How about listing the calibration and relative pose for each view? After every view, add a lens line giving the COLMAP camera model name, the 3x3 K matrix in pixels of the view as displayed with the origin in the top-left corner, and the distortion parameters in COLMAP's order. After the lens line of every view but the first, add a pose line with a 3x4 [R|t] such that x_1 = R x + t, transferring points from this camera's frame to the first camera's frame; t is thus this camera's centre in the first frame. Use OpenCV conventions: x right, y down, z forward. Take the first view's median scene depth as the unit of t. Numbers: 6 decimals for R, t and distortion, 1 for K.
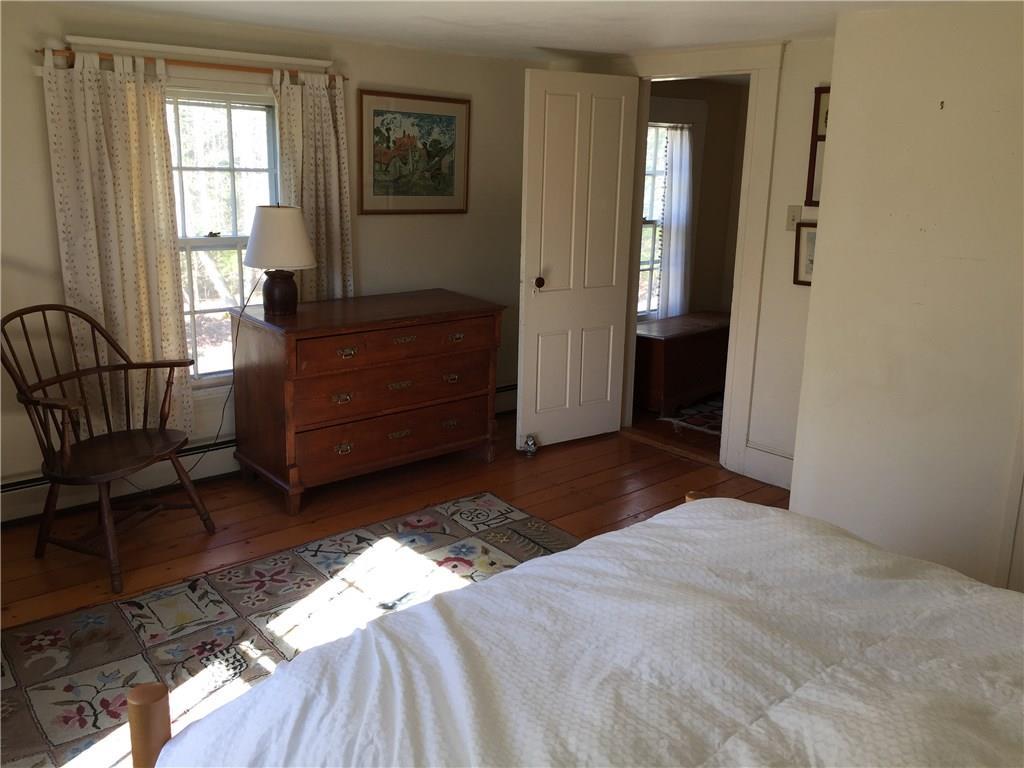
lens RADIAL K [[872.3, 0, 511.3], [0, 872.3, 382.5], [0, 0, 1]] dist [0.059275, -0.043327]
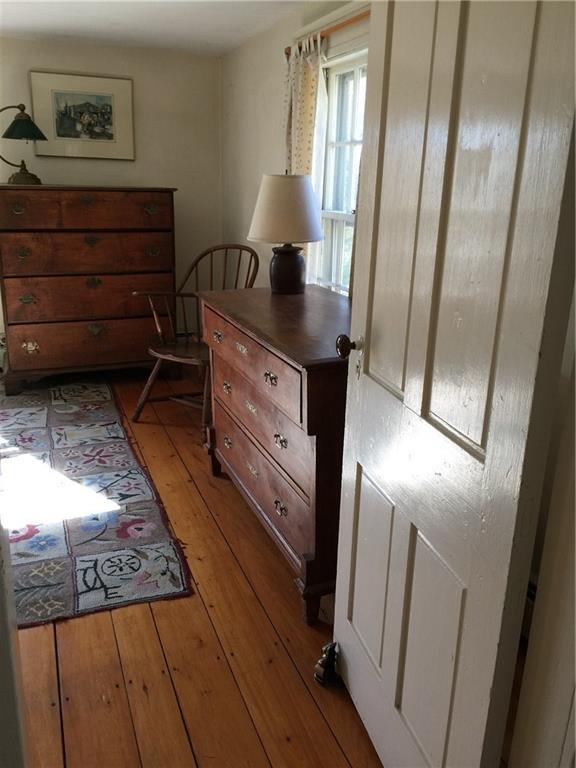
lens RADIAL K [[654.2, 0, 287.7], [0, 654.2, 384.0], [0, 0, 1]] dist [0.059275, -0.043327]
pose [[-0.343368, 0.259347, -0.902684, 0.451986], [-0.247339, 0.902221, 0.353298, -0.274567], [0.906047, 0.344581, -0.245648, 1.383664]]
